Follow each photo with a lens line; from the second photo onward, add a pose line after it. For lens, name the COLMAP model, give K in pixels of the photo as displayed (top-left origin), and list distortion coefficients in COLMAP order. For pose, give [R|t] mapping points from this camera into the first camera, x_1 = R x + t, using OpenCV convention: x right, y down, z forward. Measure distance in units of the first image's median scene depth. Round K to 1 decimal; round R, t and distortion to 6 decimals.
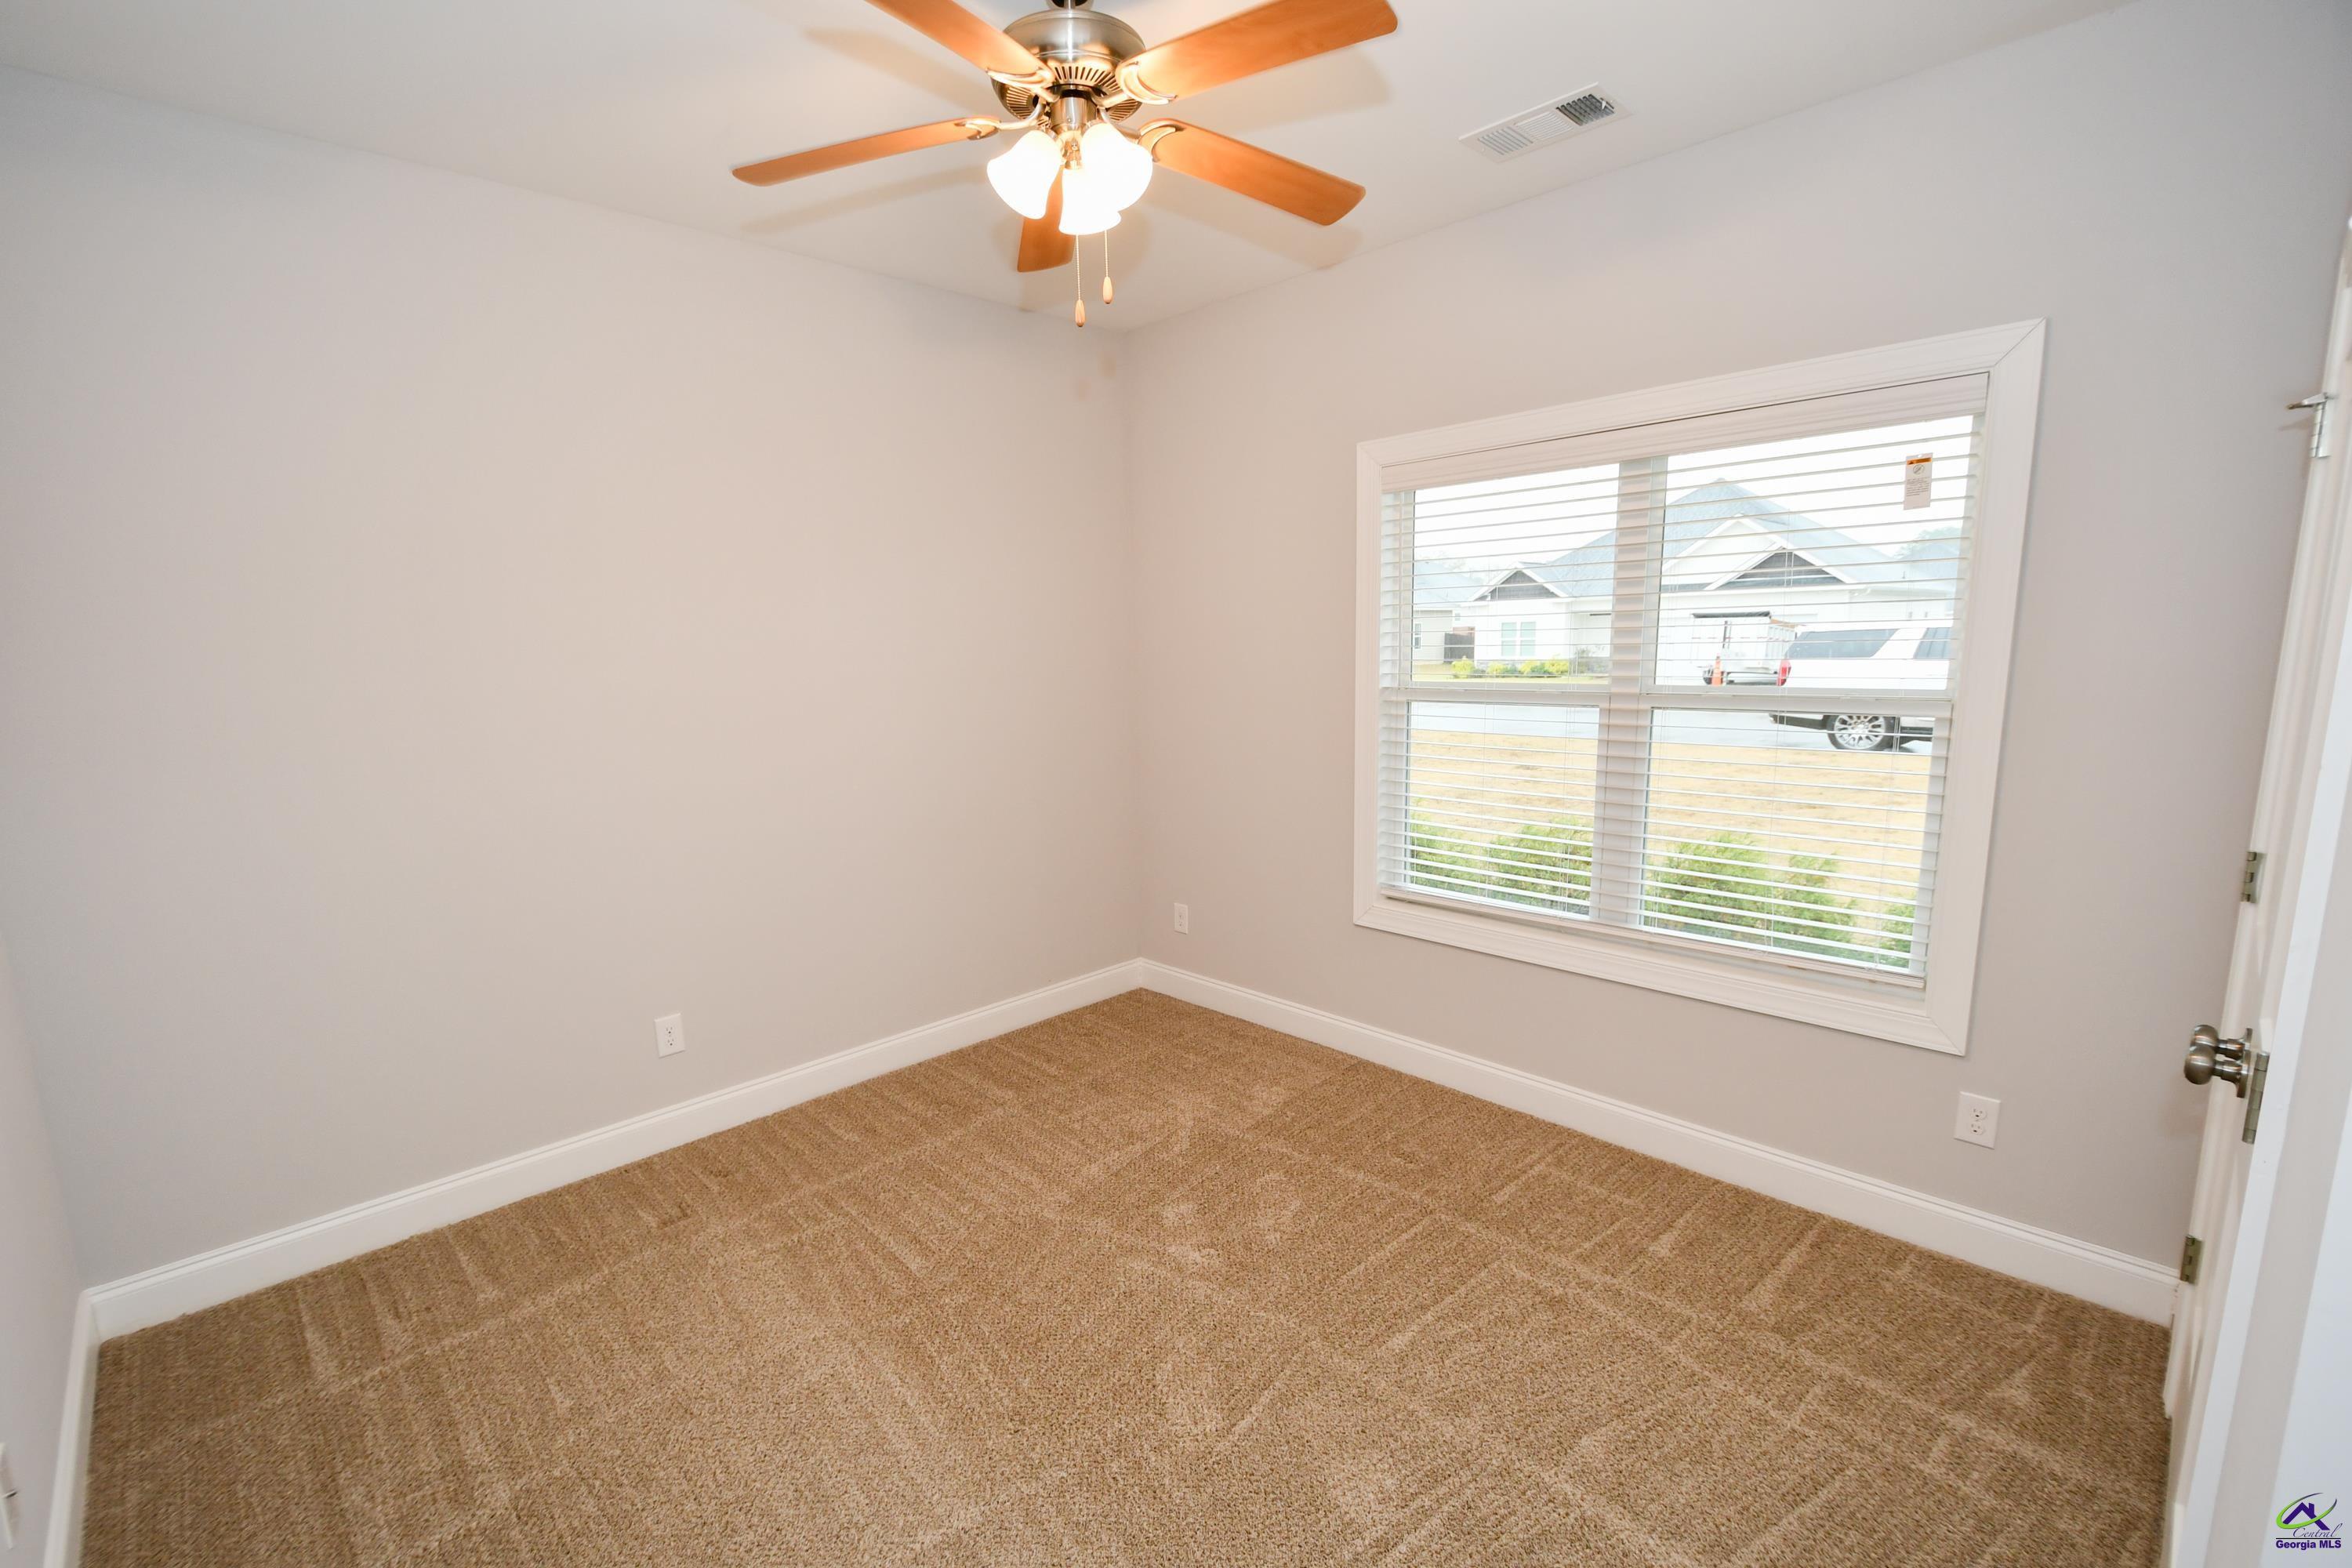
lens RADIAL K [[1026.6, 0, 1152.4], [0, 1026.6, 808.3], [0, 0, 1]] dist [0.001328, -0.000001]
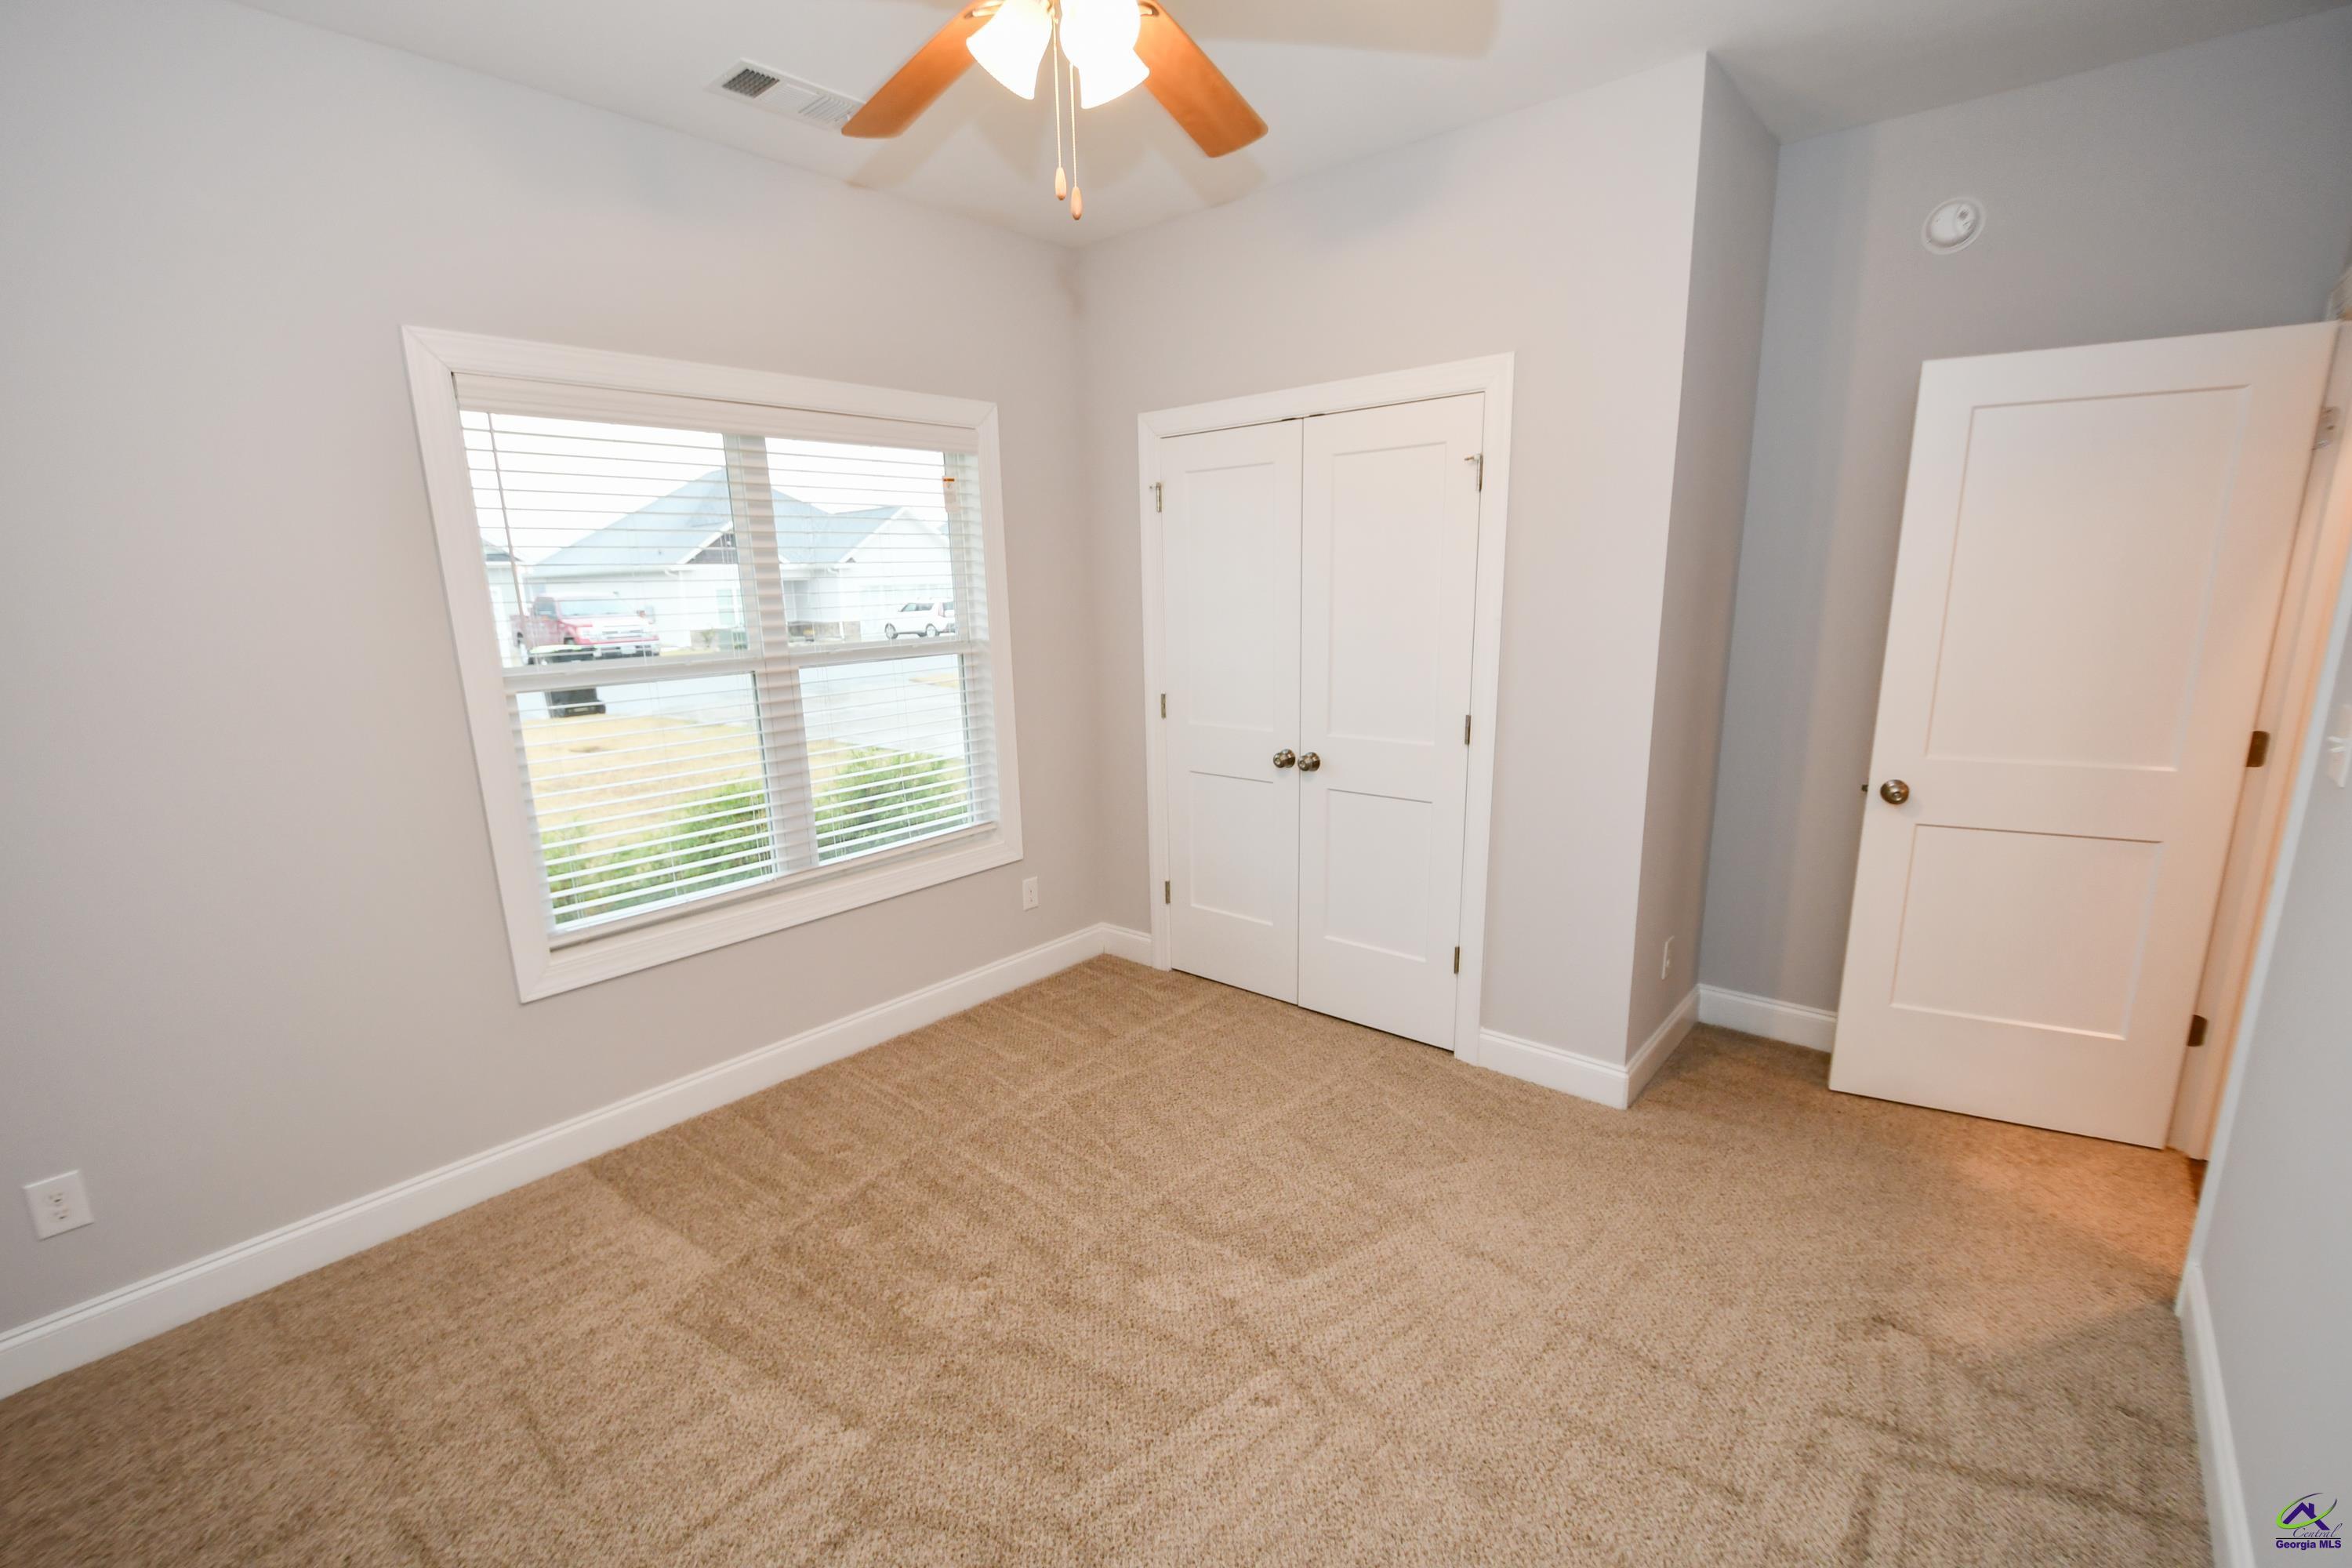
lens RADIAL K [[1045.3, 0, 1155.1], [0, 1045.3, 811.2], [0, 0, 1]] dist [0.013180, 0.000060]
pose [[-0.080956, -0.189124, 0.978610, -0.711798], [0.195943, 0.959654, 0.201670, -0.105616], [-0.977268, 0.208078, -0.040633, 0.730166]]
